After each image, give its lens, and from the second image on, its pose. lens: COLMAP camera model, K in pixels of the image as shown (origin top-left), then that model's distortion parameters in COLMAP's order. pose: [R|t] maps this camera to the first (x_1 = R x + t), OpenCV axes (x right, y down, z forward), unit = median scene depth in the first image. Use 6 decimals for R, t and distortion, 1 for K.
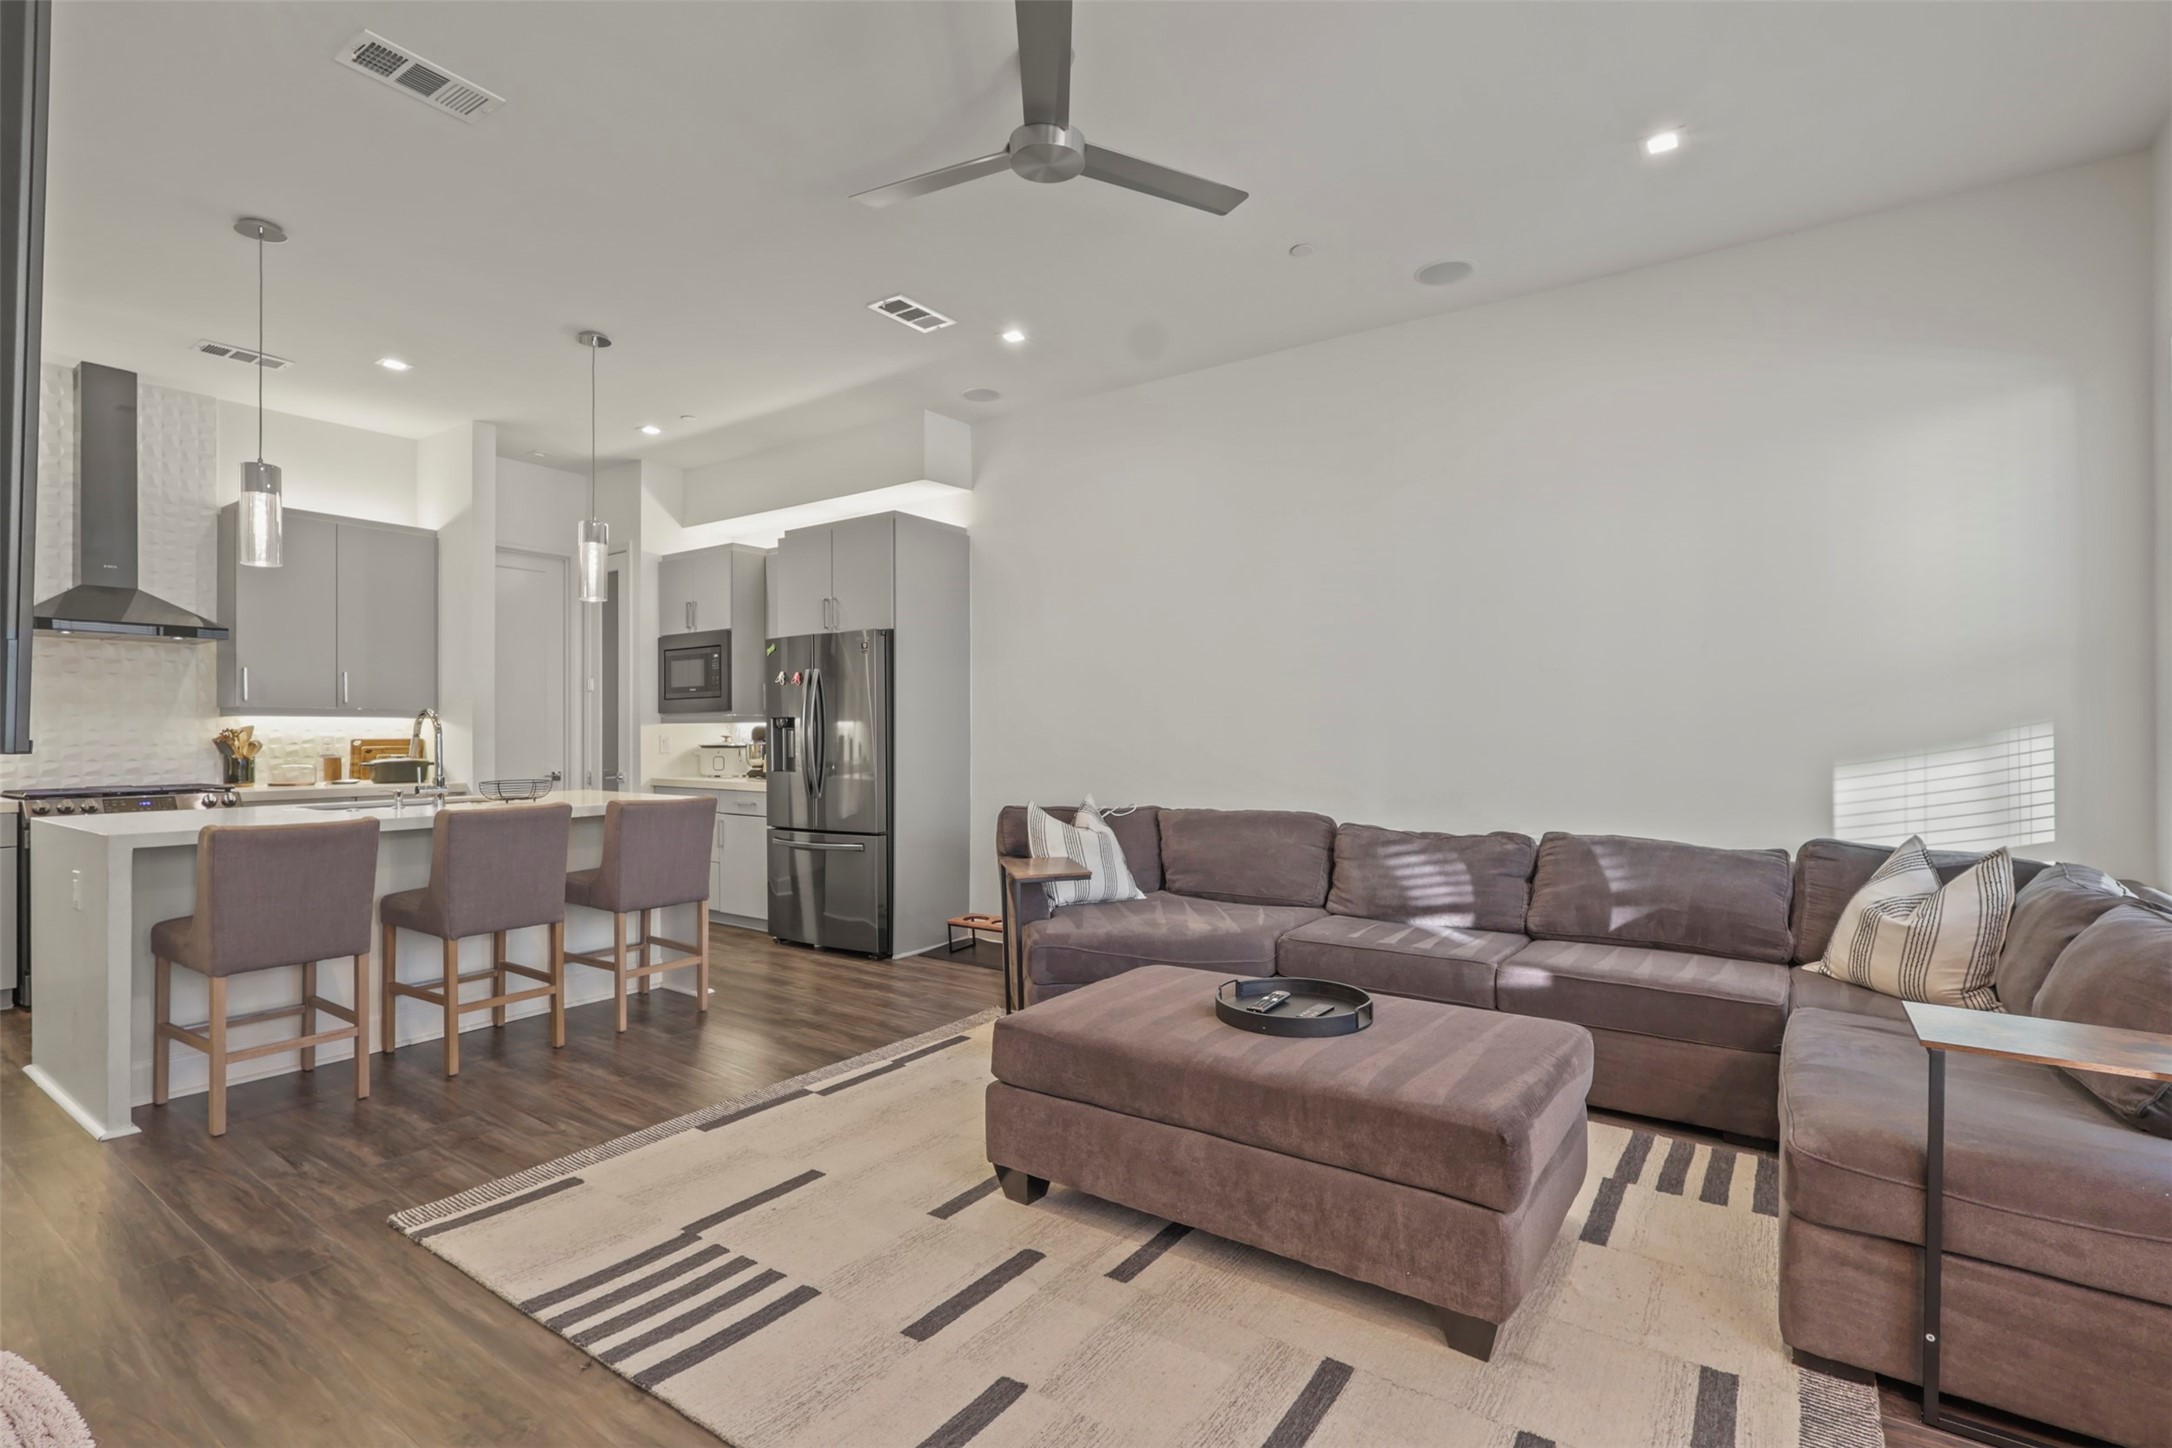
lens RADIAL K [[1007.4, 0, 1105.4], [0, 1007.4, 727.8], [0, 0, 1]] dist [-0.007781, 0.002112]
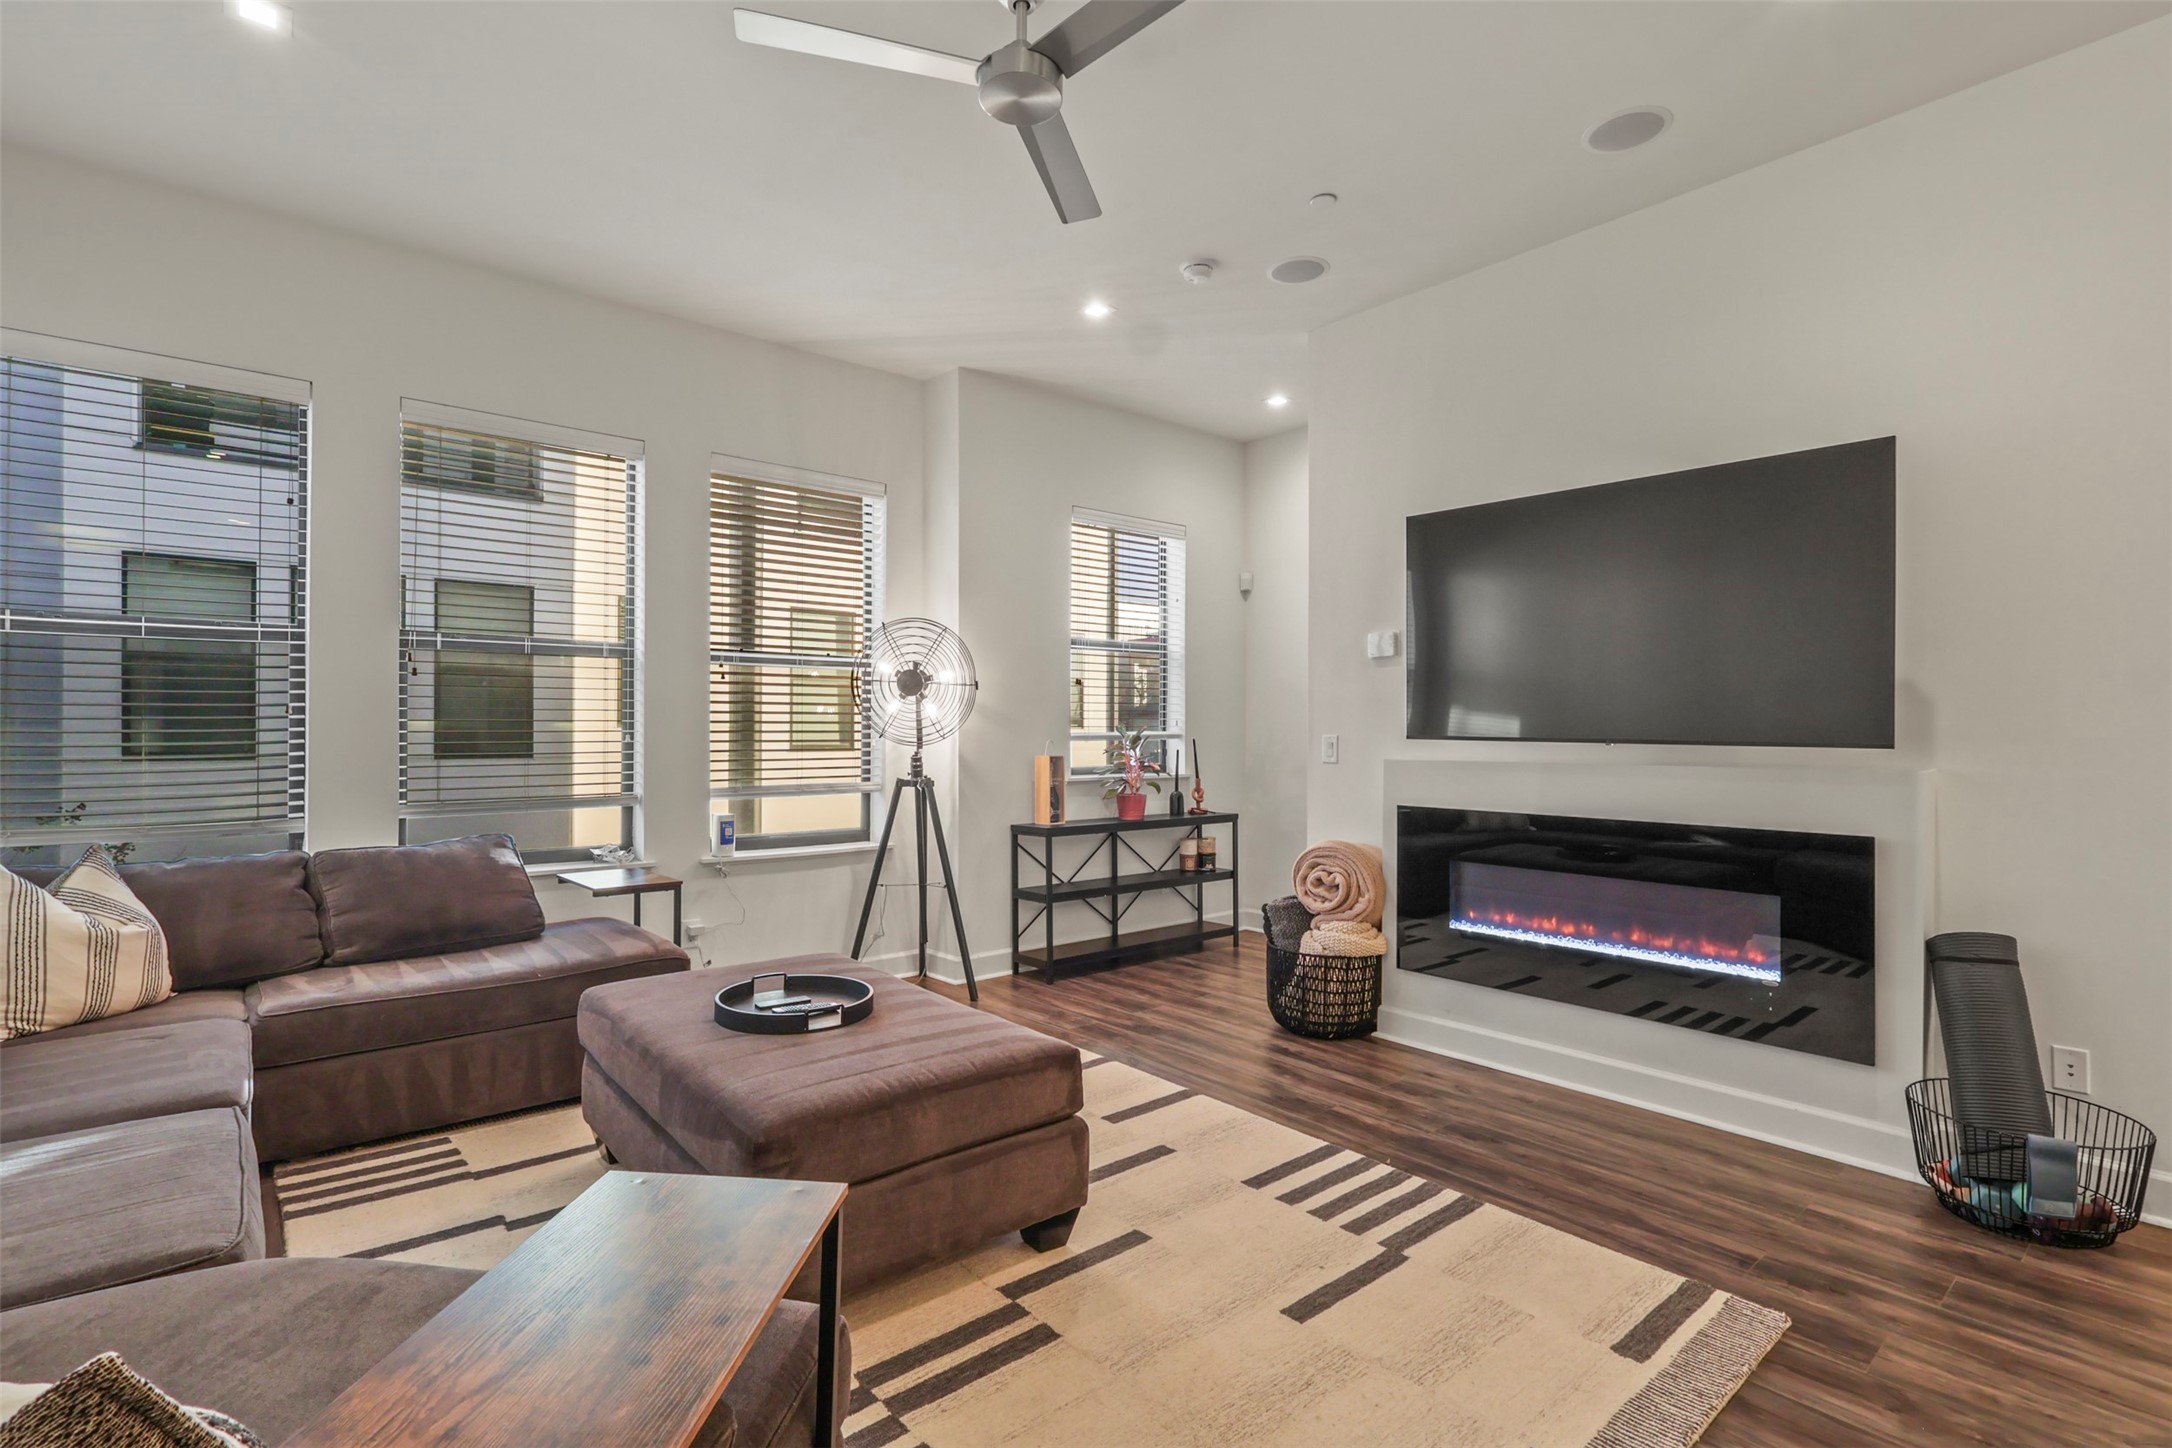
lens RADIAL K [[1007.4, 0, 1091.9], [0, 1007.4, 721.7], [0, 0, 1]] dist [-0.007781, 0.002112]
pose [[-0.964164, 0.001696, 0.265301, -0.259129], [-0.001892, 0.999910, -0.013266, 0.004339], [-0.265299, -0.013293, -0.964074, 1.339890]]
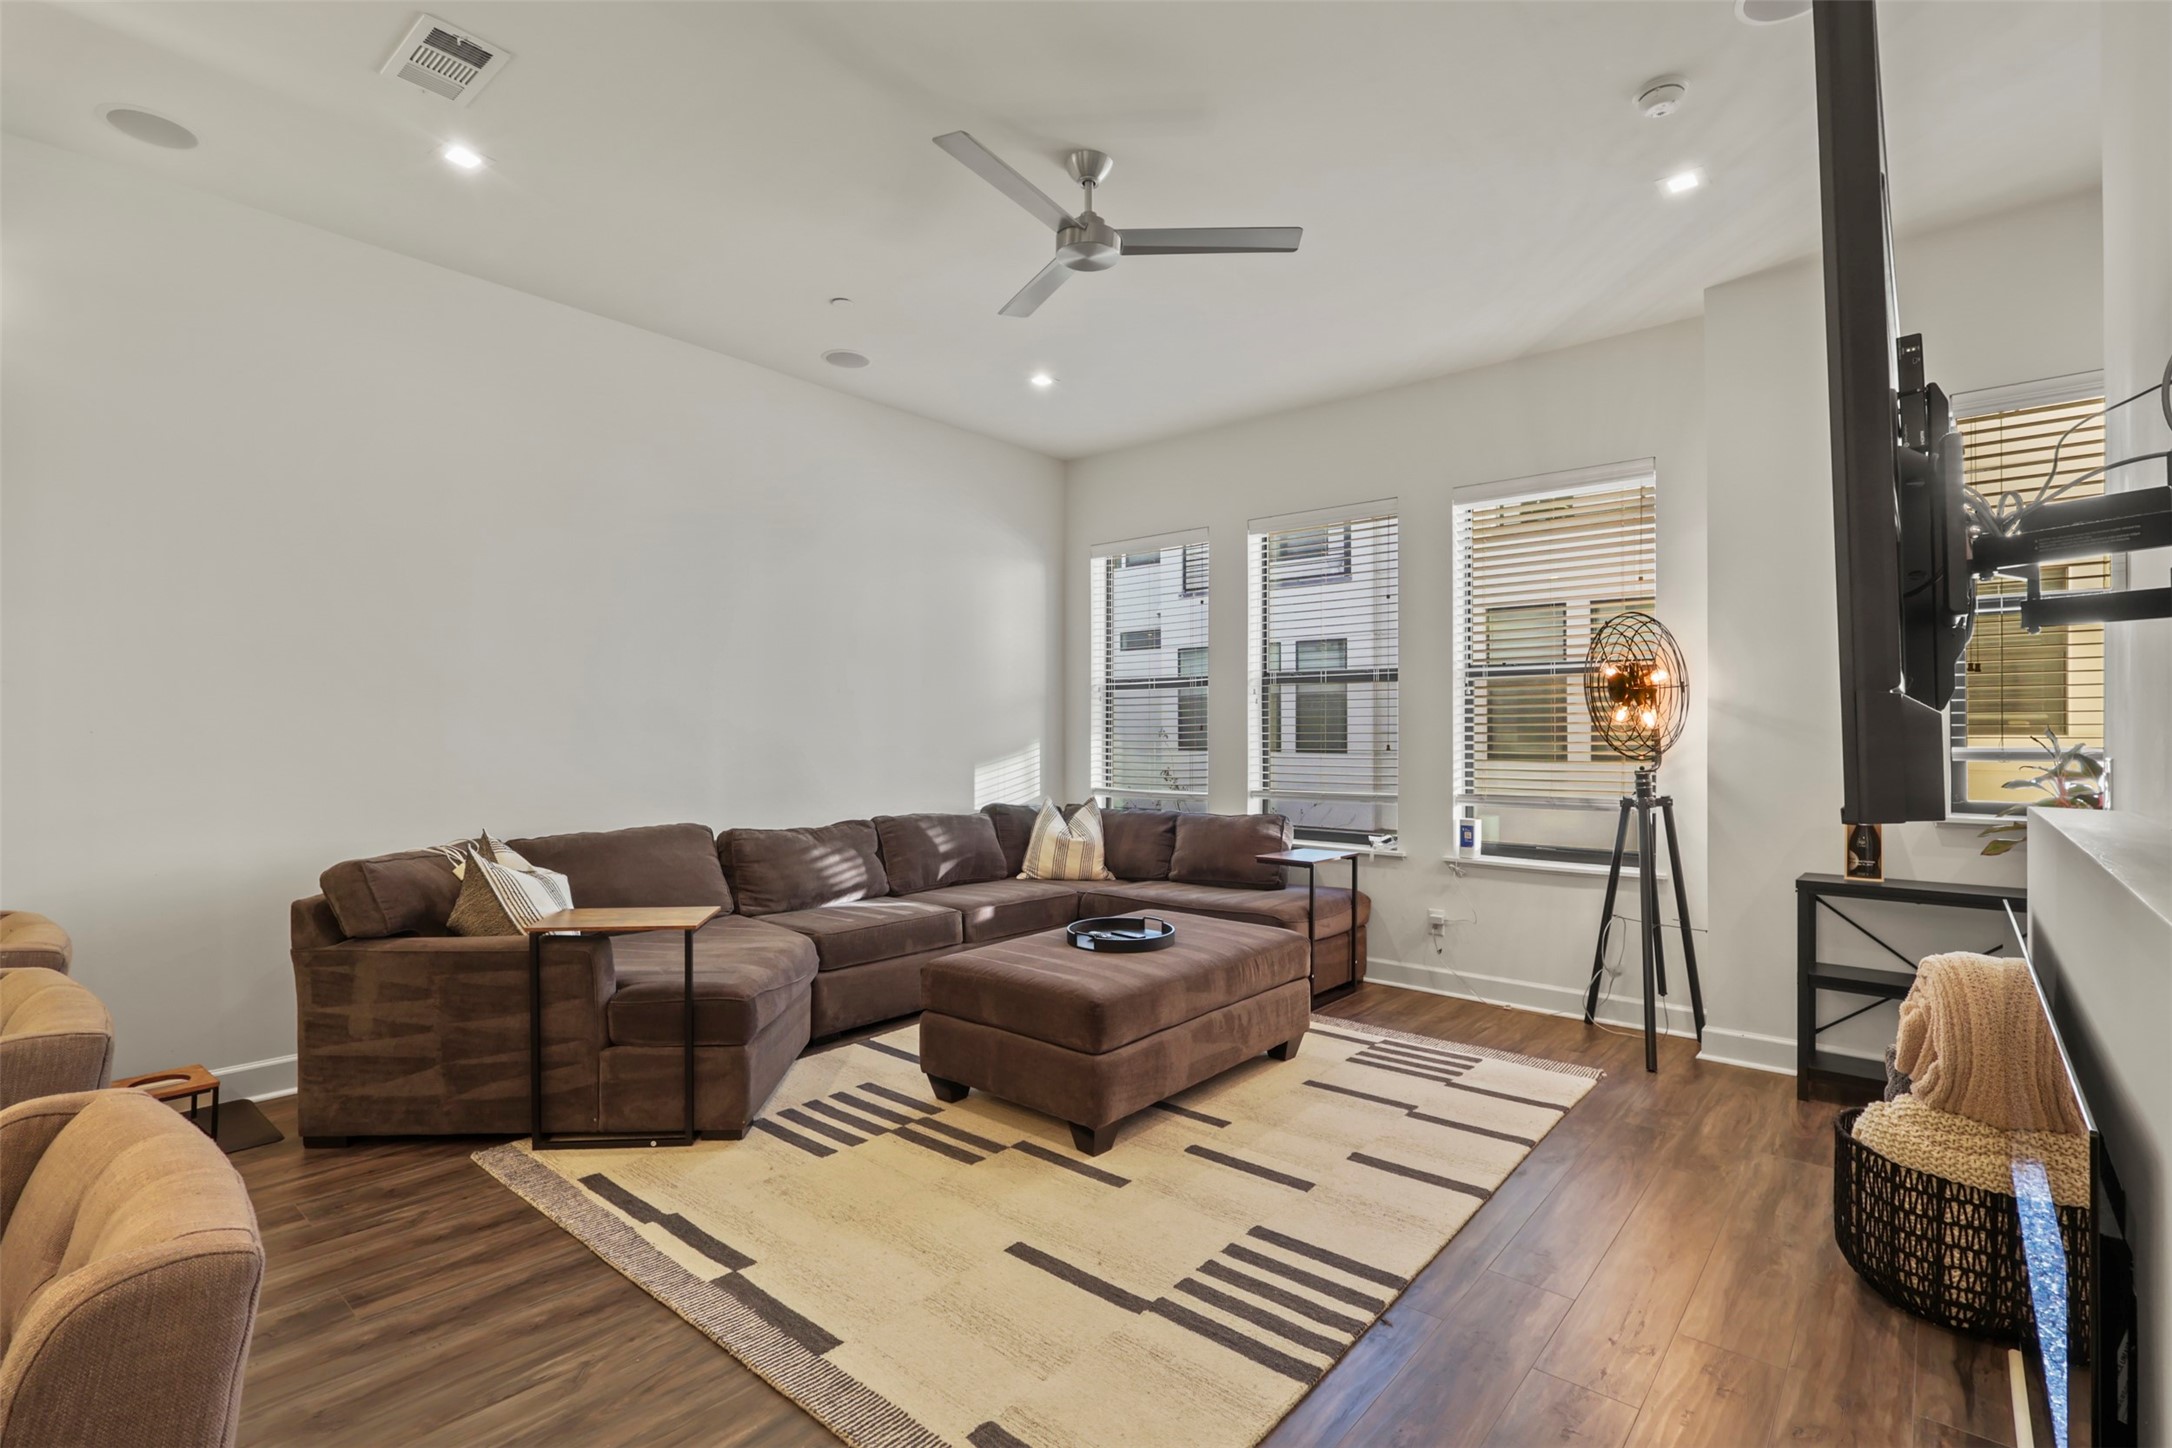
lens RADIAL K [[1007.4, 0, 1057.4], [0, 1007.4, 713.2], [0, 0, 1]] dist [-0.007781, 0.002112]
pose [[0.118111, 0.021937, 0.992758, -0.882924], [-0.007166, 0.999749, -0.021239, -0.005724], [-0.992975, -0.004606, 0.118238, 0.649568]]
